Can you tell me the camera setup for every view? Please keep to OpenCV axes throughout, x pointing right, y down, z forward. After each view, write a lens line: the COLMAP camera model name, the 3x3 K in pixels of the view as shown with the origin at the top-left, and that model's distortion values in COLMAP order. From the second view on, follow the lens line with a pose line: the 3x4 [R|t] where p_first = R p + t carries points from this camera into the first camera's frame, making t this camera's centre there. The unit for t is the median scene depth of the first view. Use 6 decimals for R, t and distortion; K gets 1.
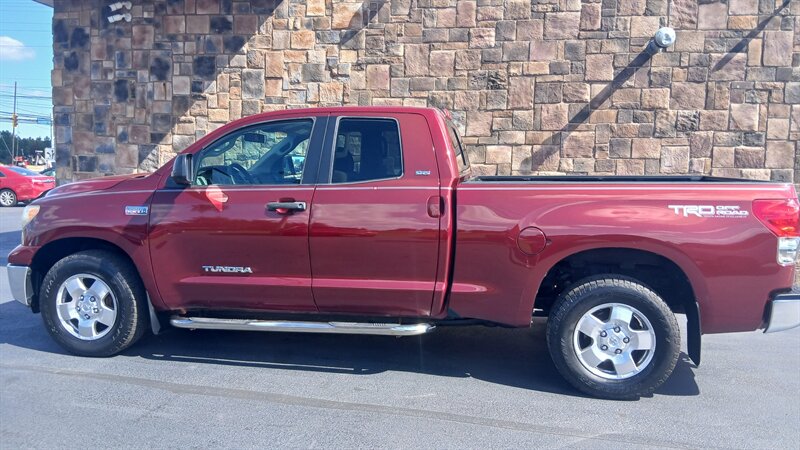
lens RADIAL K [[607.7, 0, 402.7], [0, 607.7, 218.6], [0, 0, 1]] dist [0.102123, -0.185990]
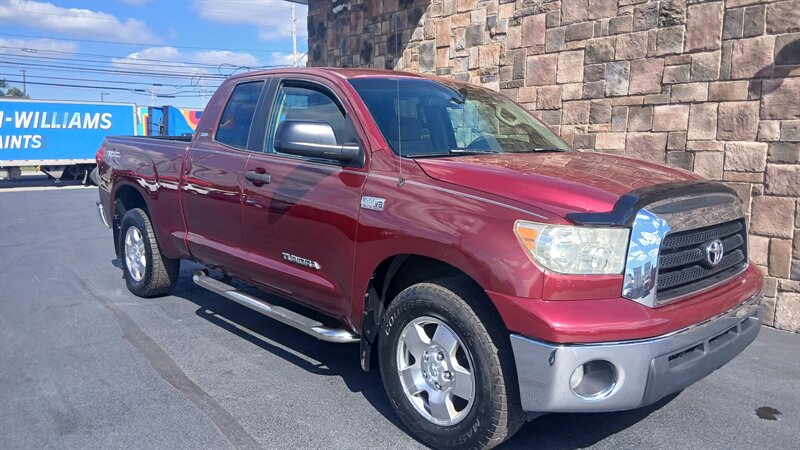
lens RADIAL K [[607.7, 0, 403.3], [0, 607.7, 226.6], [0, 0, 1]] dist [0.102123, -0.185990]
pose [[0.760746, 0.075649, -0.644626, 0.395418], [-0.051483, 0.997088, 0.056254, -0.003754], [0.647005, -0.009608, 0.762425, 0.253247]]
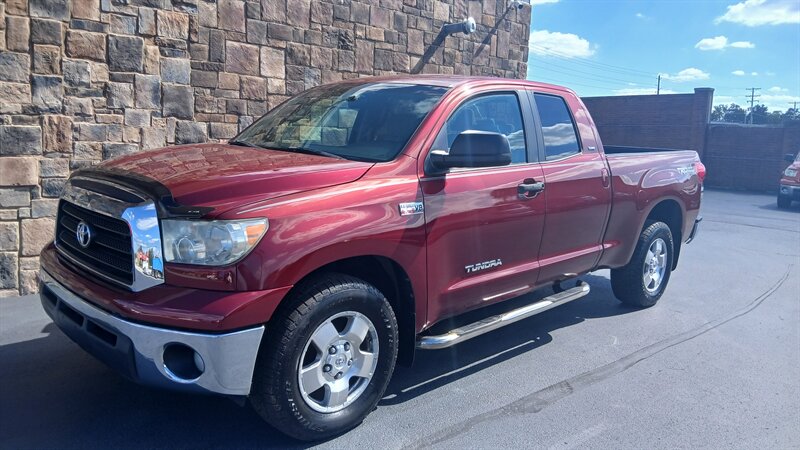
lens RADIAL K [[607.7, 0, 407.9], [0, 607.7, 224.8], [0, 0, 1]] dist [0.102123, -0.185990]
pose [[0.566900, -0.122514, 0.814626, -0.616278], [0.042659, 0.991918, 0.119492, -0.047848], [-0.822682, -0.032989, 0.567545, 0.357926]]
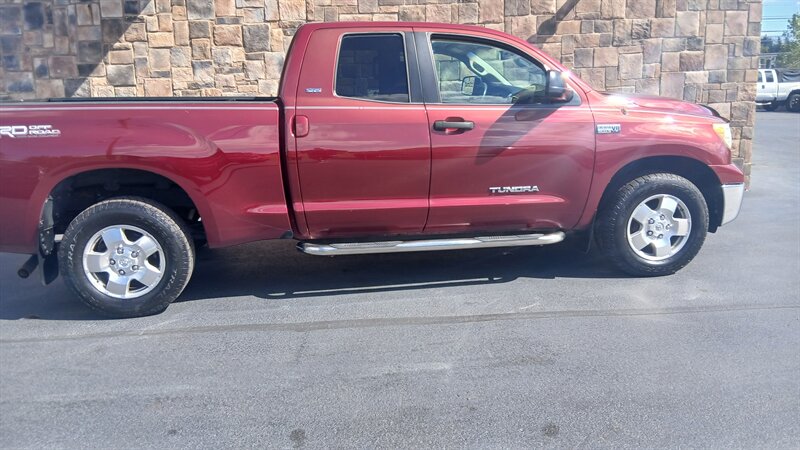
lens RADIAL K [[607.7, 0, 405.6], [0, 607.7, 219.9], [0, 0, 1]] dist [0.102123, -0.185990]
pose [[0.962627, -0.107629, 0.248525, -0.227994], [0.077043, 0.988556, 0.129698, 0.000070], [-0.259640, -0.105703, 0.959903, 0.033822]]
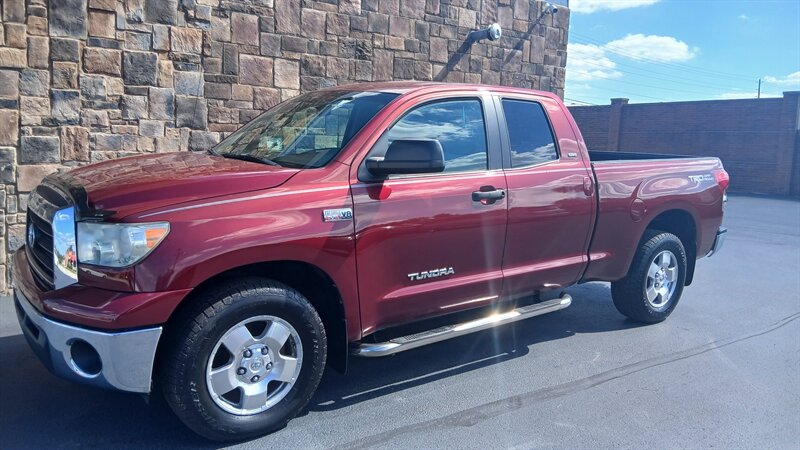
lens RADIAL K [[607.7, 0, 406.4], [0, 607.7, 223.0], [0, 0, 1]] dist [0.102123, -0.185990]
pose [[0.677381, -0.101595, 0.728584, -0.545833], [0.044574, 0.994266, 0.097202, -0.042040], [-0.734281, -0.033367, 0.678025, 0.269809]]
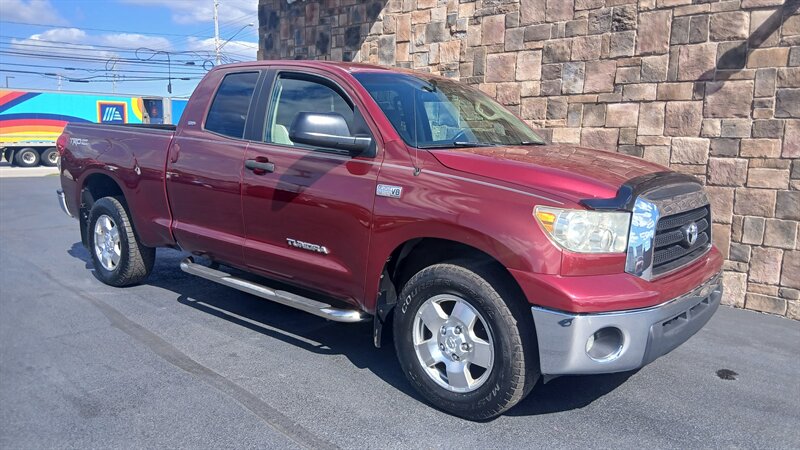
lens RADIAL K [[607.7, 0, 400.9], [0, 607.7, 222.2], [0, 0, 1]] dist [0.102123, -0.185990]
pose [[0.834782, 0.077119, -0.545153, 0.363259], [-0.054727, 0.996861, 0.057216, 0.001634], [0.547854, -0.017928, 0.836382, 0.186978]]
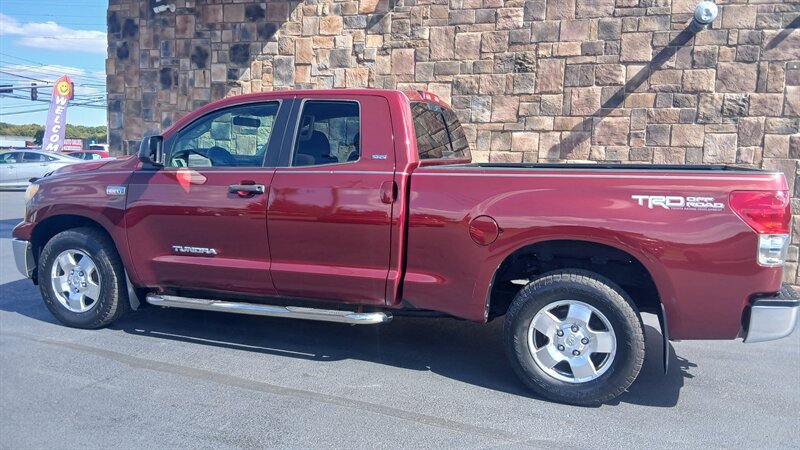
lens RADIAL K [[607.7, 0, 398.5], [0, 607.7, 216.6], [0, 0, 1]] dist [0.102123, -0.185990]
pose [[0.986836, 0.026428, -0.159550, 0.118937], [-0.024578, 0.999606, 0.013563, 0.003616], [0.159845, -0.009463, 0.987097, 0.031014]]
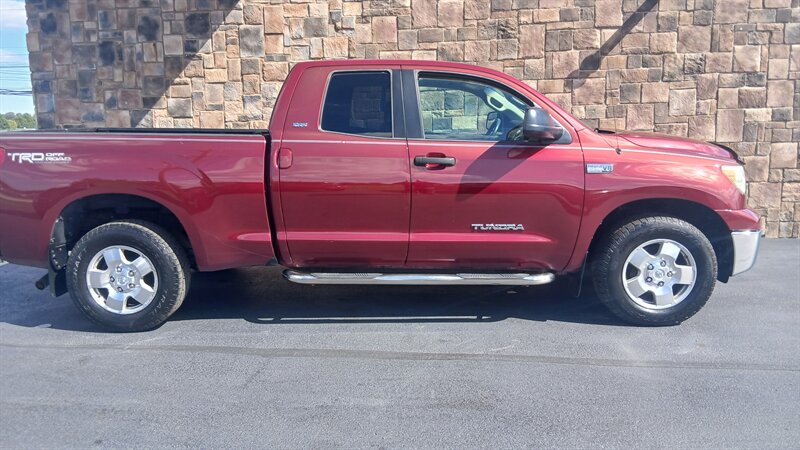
lens RADIAL K [[607.7, 0, 407.5], [0, 607.7, 219.2], [0, 0, 1]] dist [0.102123, -0.185990]
pose [[0.994219, -0.057062, 0.090952, -0.113481], [0.051076, 0.996455, 0.066842, 0.005516], [-0.094444, -0.061810, 0.993610, 0.011504]]
